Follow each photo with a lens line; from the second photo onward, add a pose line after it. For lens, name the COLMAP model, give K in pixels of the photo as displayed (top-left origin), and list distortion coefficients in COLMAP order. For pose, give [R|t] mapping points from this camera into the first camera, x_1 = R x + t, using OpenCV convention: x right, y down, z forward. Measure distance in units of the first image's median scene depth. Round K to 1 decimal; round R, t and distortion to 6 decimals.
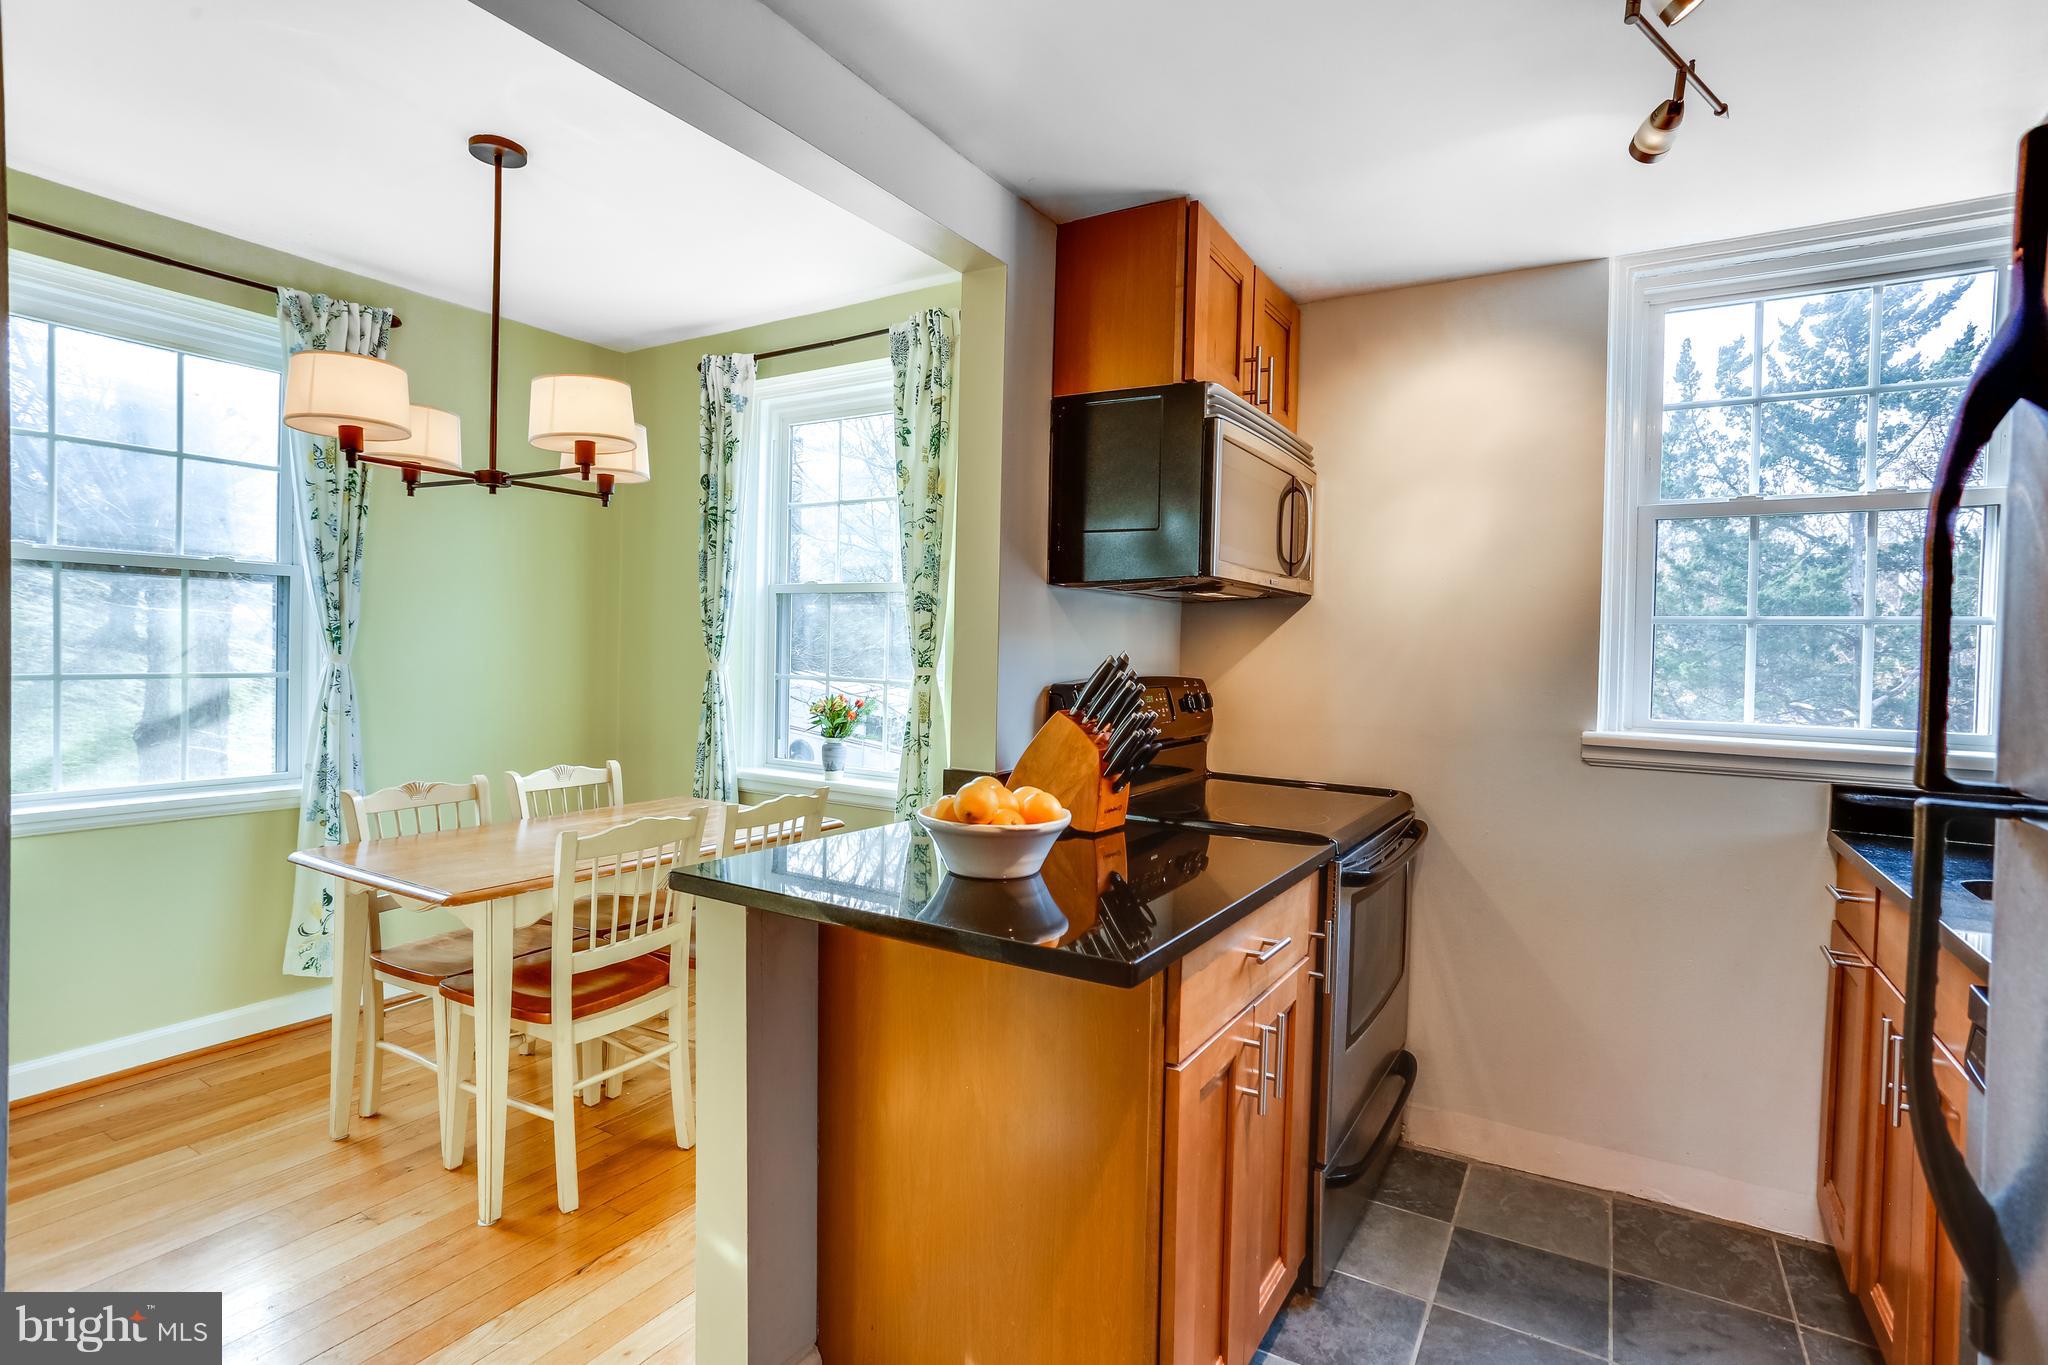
lens RADIAL K [[992.0, 0, 1028.3], [0, 992.0, 672.8], [0, 0, 1]] dist [-0.048325, 0.027628]
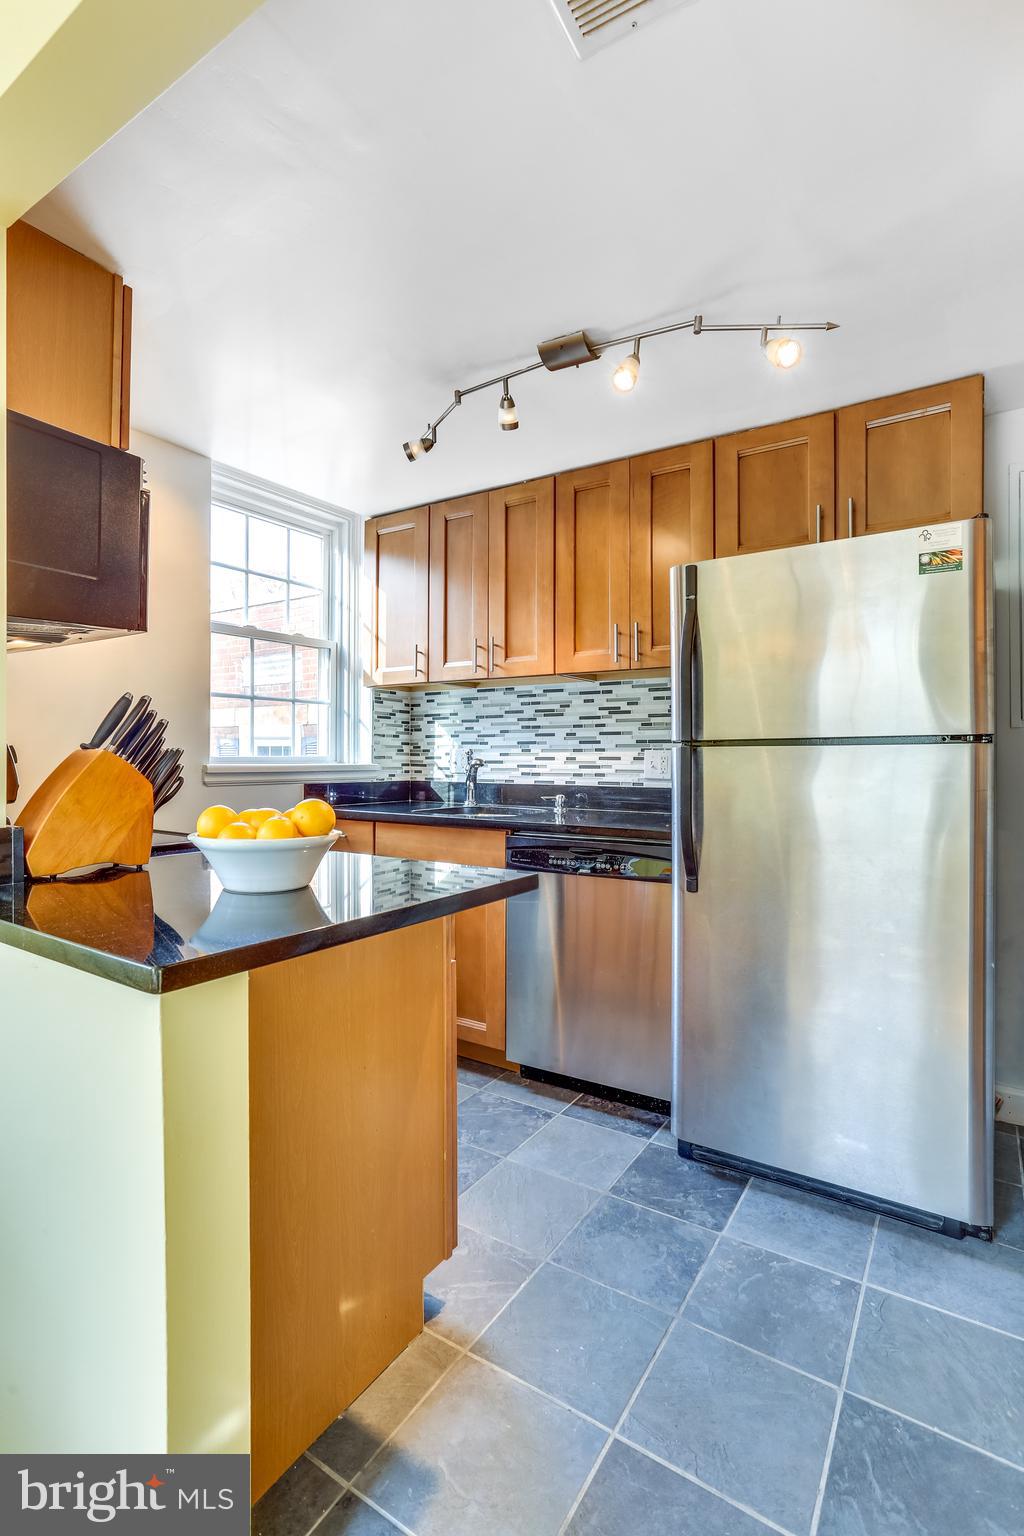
lens RADIAL K [[744.0, 0, 492.8], [0, 744.0, 761.7], [0, 0, 1]] dist [-0.048325, 0.027628]
pose [[0.058122, -0.030457, 0.997845, -0.400005], [0.024441, 0.999278, 0.029077, 0.023370], [-0.998010, 0.022698, 0.058825, 0.344937]]
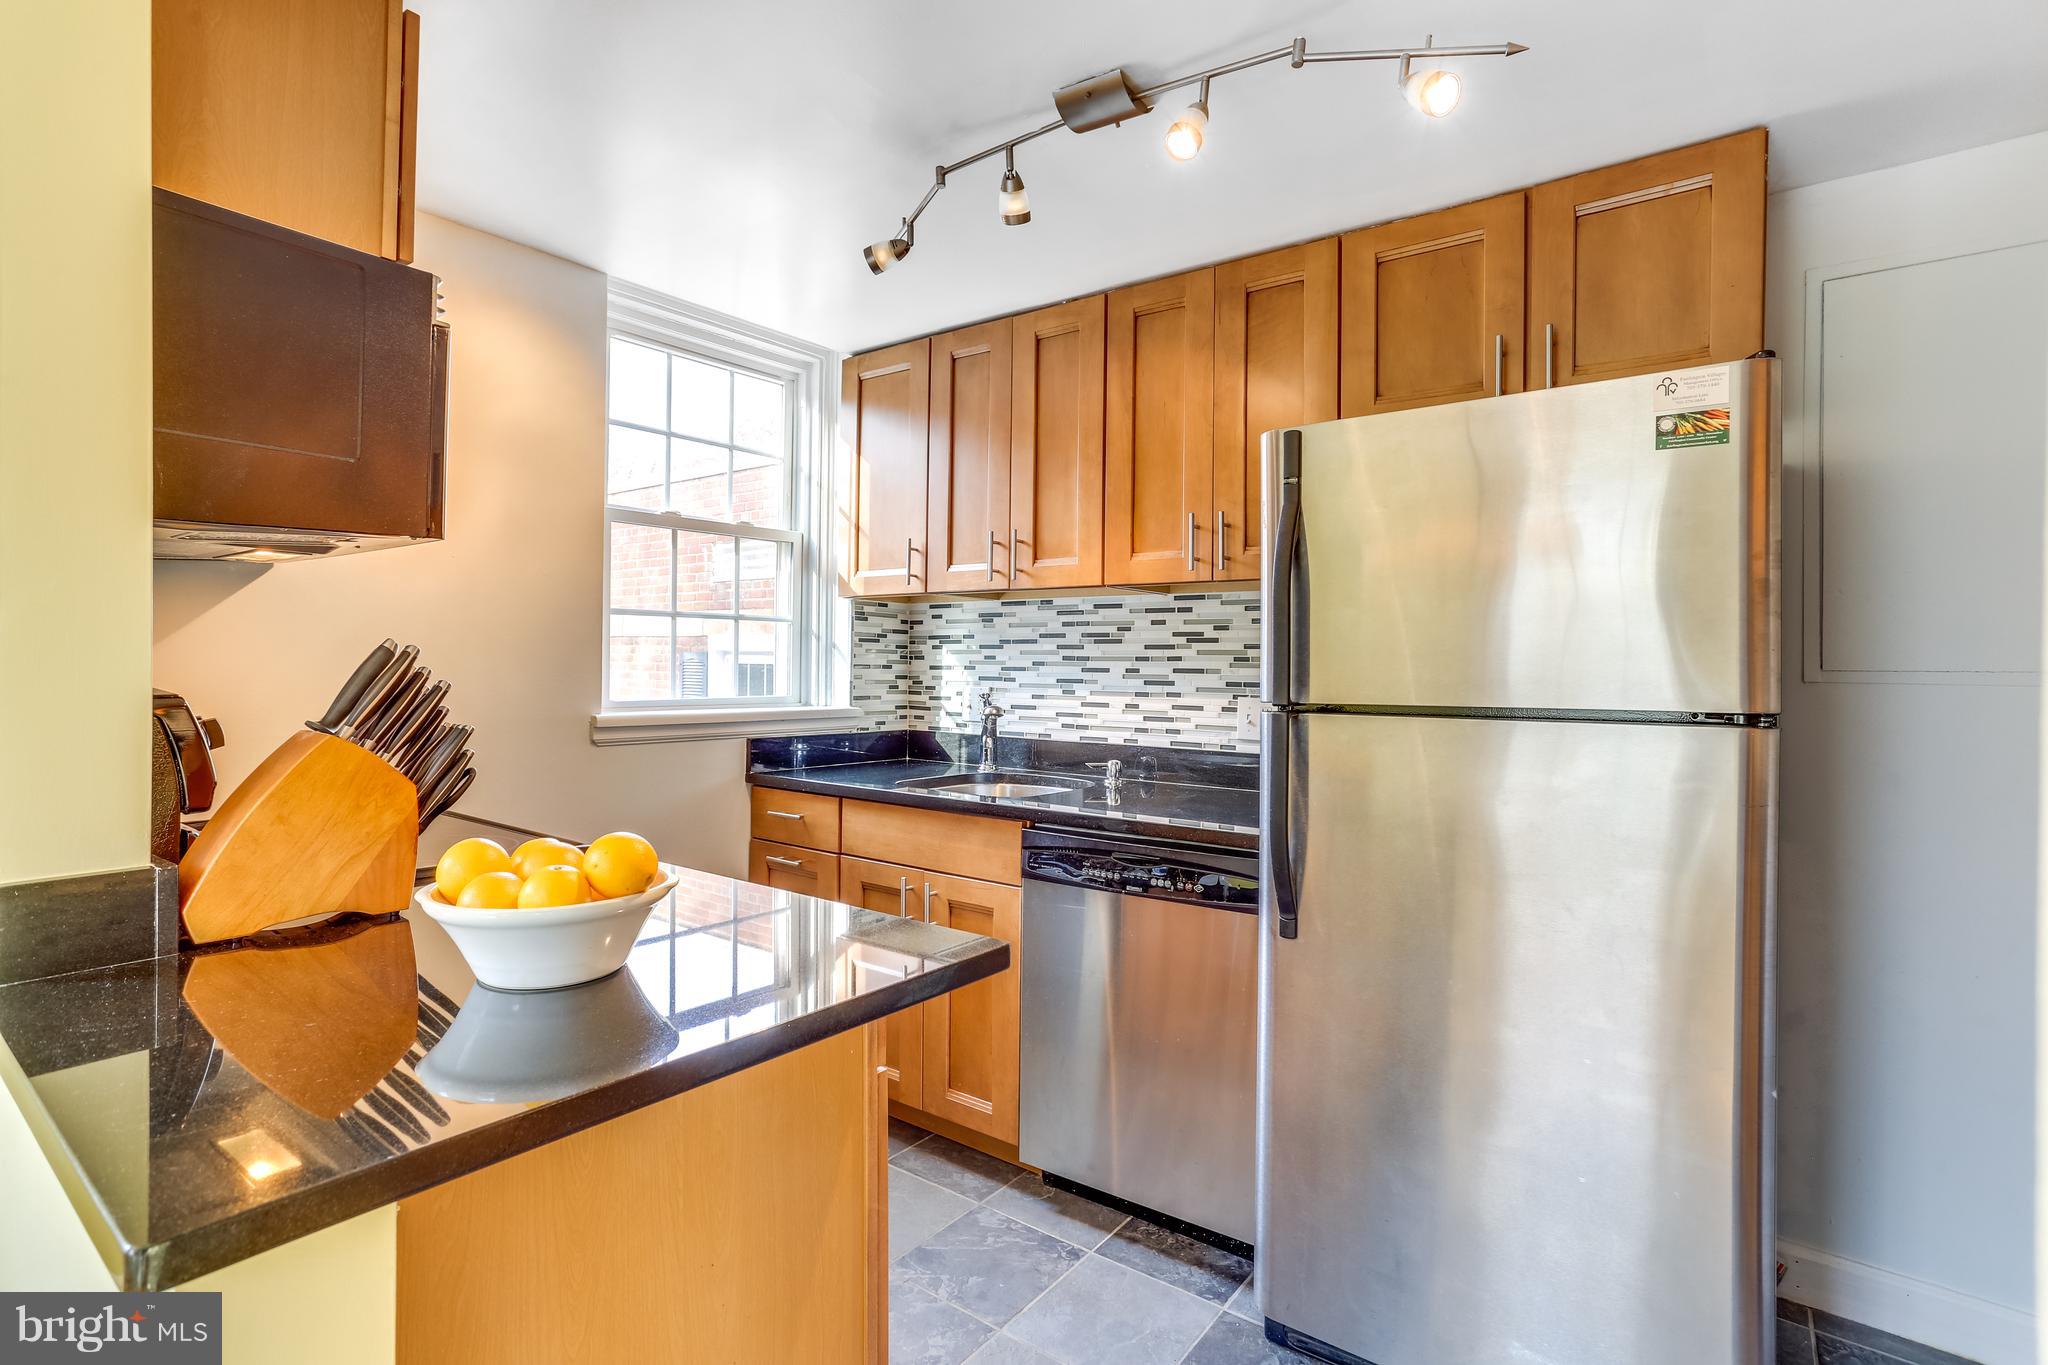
lens RADIAL K [[992.0, 0, 1024.0], [0, 992.0, 671.5], [0, 0, 1]] dist [-0.048325, 0.027628]
pose [[0.108468, -0.029061, 0.993675, -0.315097], [0.016198, 0.999492, 0.027463, -0.006420], [-0.993968, 0.013117, 0.108884, 0.299599]]
